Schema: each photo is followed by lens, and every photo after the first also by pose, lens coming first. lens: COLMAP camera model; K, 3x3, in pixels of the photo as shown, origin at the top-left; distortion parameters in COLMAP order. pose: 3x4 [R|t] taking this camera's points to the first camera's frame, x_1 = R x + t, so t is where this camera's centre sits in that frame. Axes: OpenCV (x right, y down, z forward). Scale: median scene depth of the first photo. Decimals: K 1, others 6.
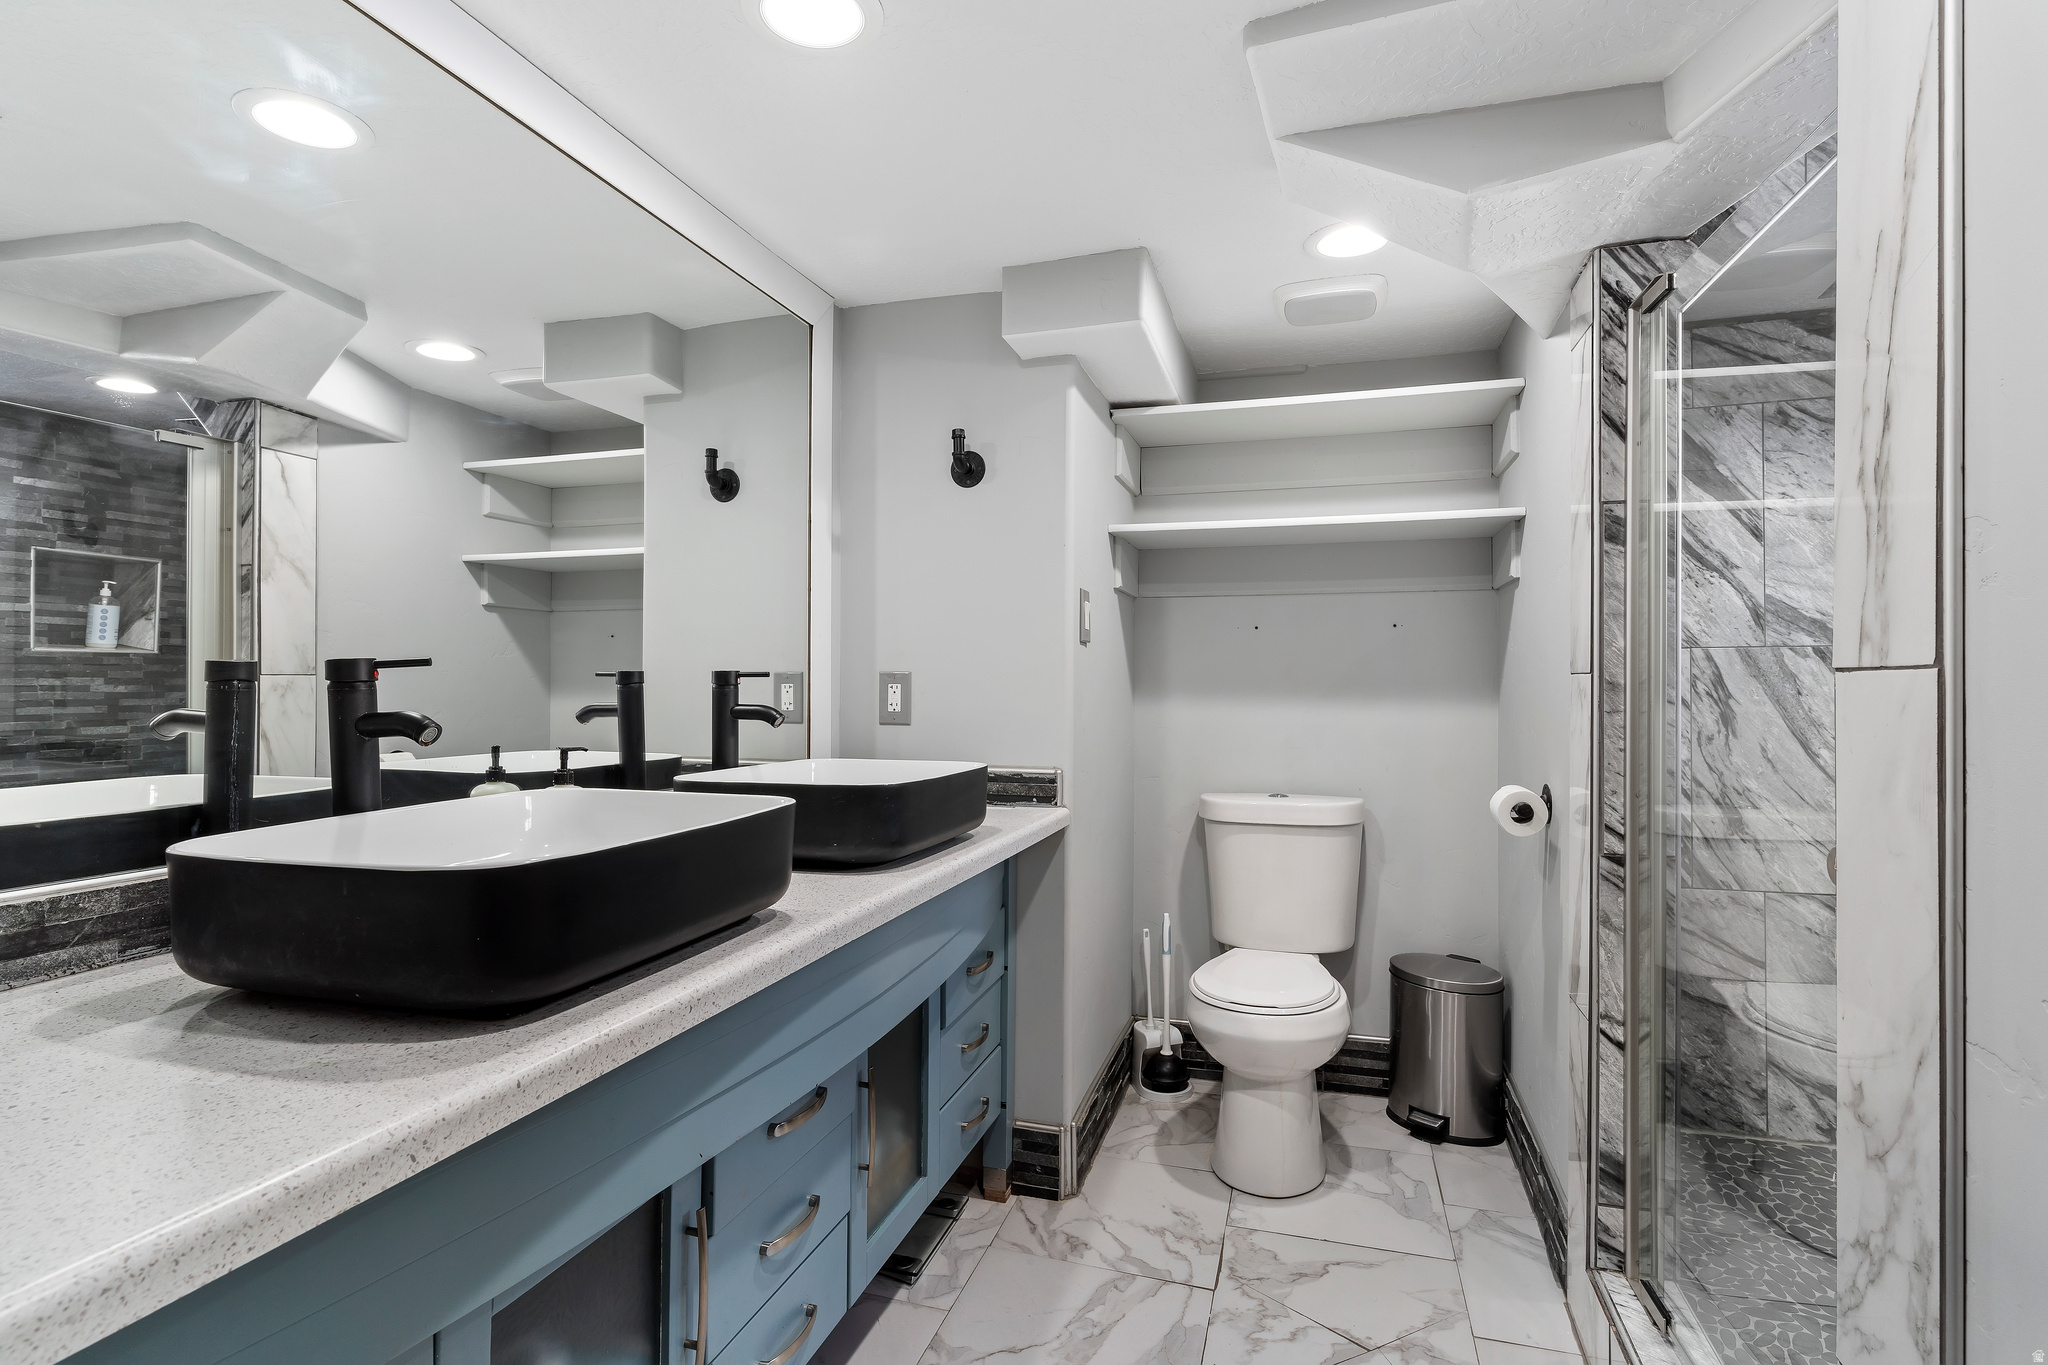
lens RADIAL K [[1015.3, 0, 1028.6], [0, 1015.3, 680.4], [0, 0, 1]] dist [-0.000089, 0.000000]
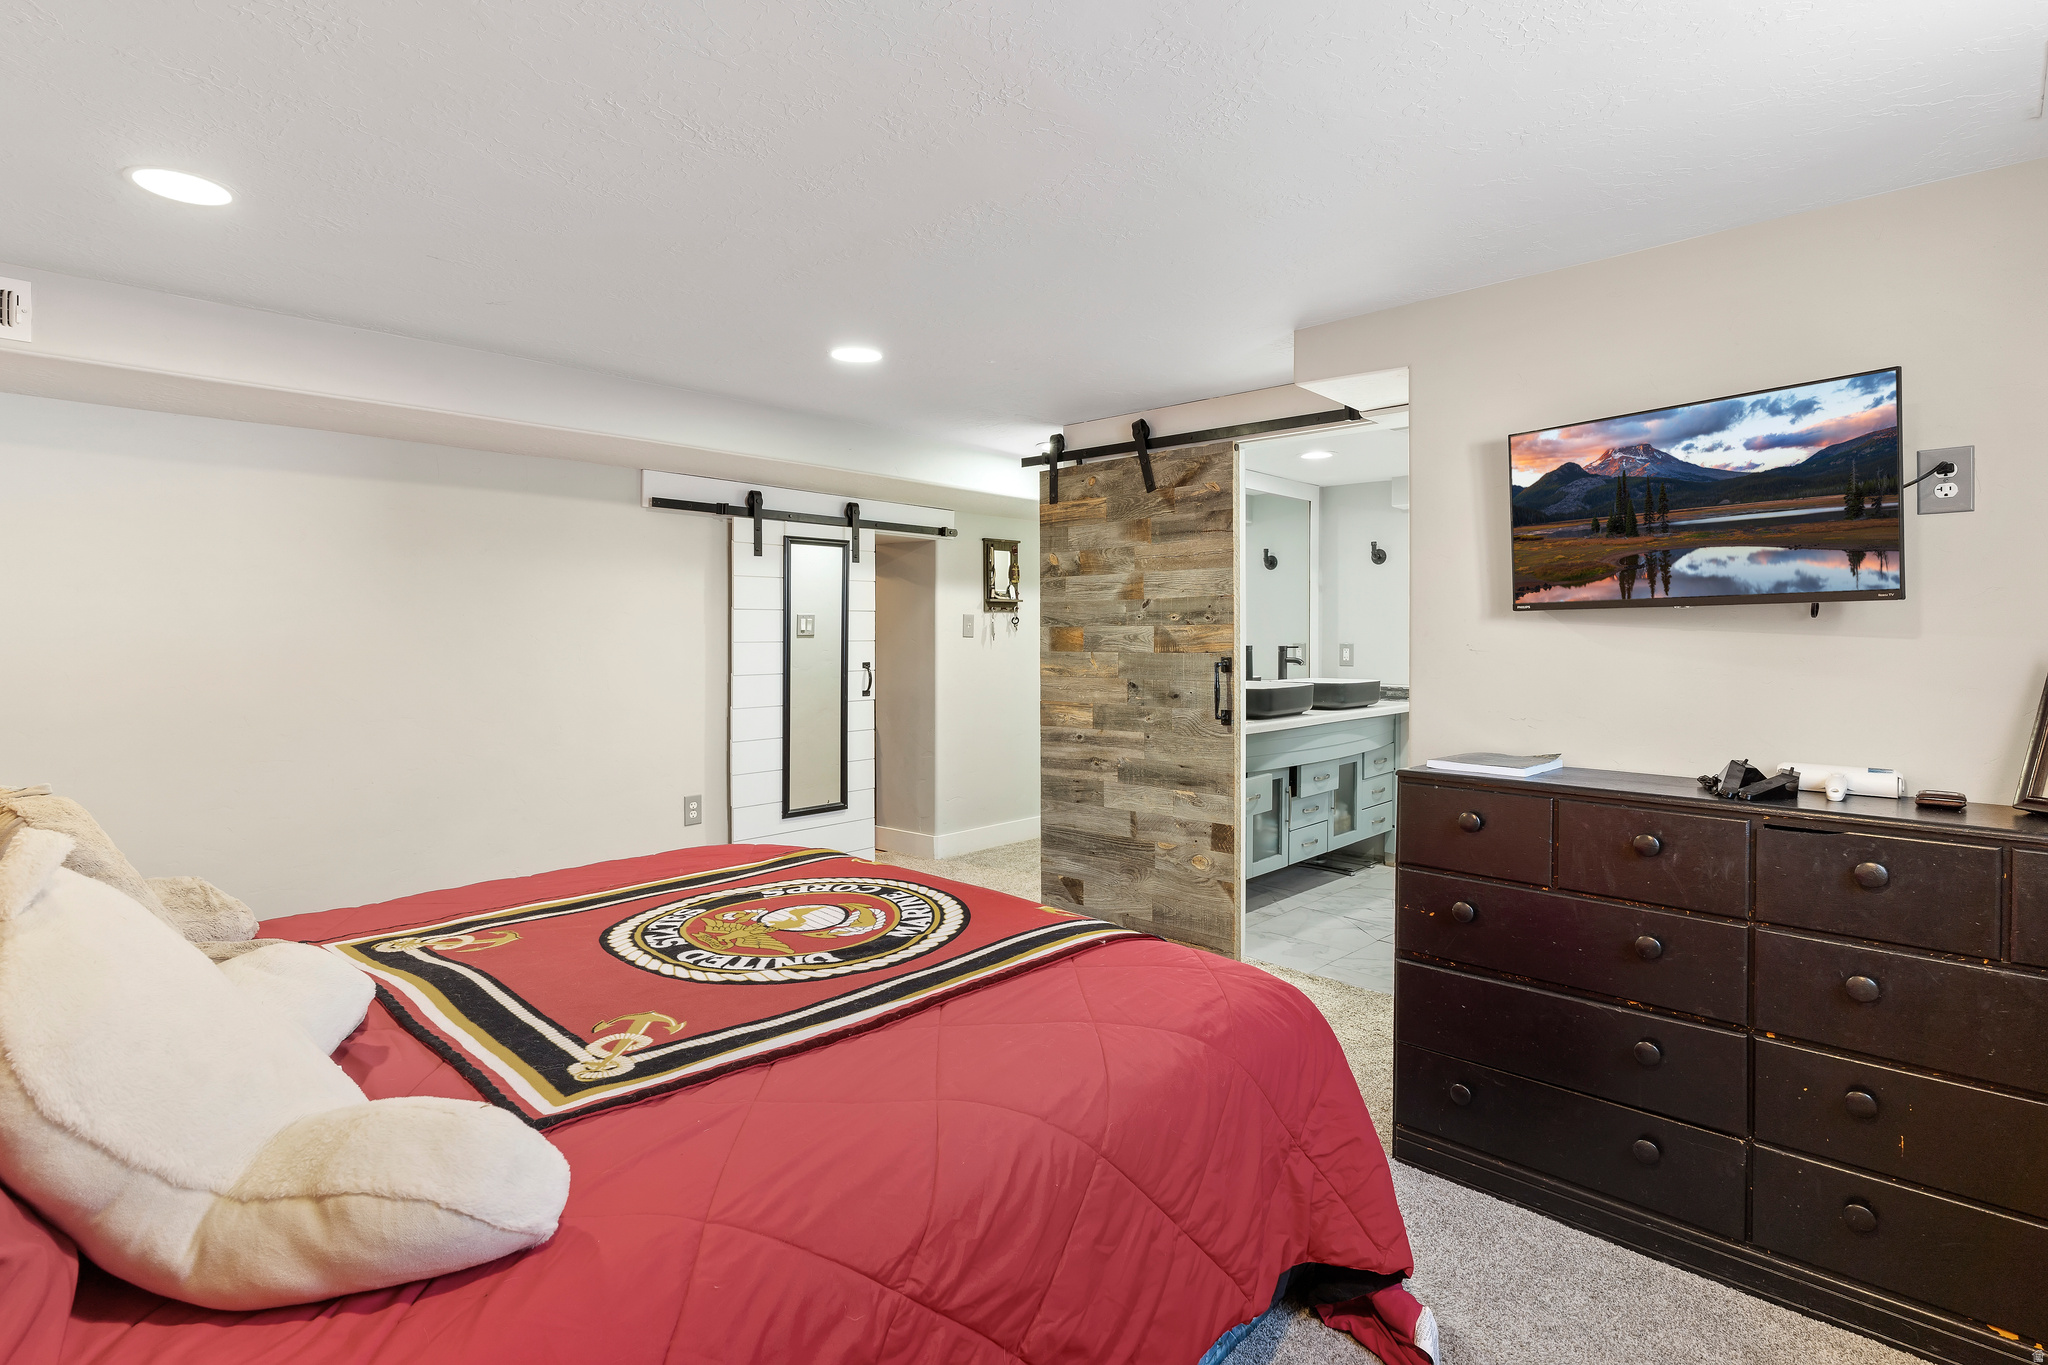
lens RADIAL K [[1002.5, 0, 1016.8], [0, 1002.5, 620.8], [0, 0, 1]] dist [-0.000586, -0.000008]
pose [[0.889848, -0.002292, -0.456252, 0.309382], [-0.000047, 0.999987, -0.005115, -0.061501], [0.456257, 0.004573, 0.889836, -1.755963]]
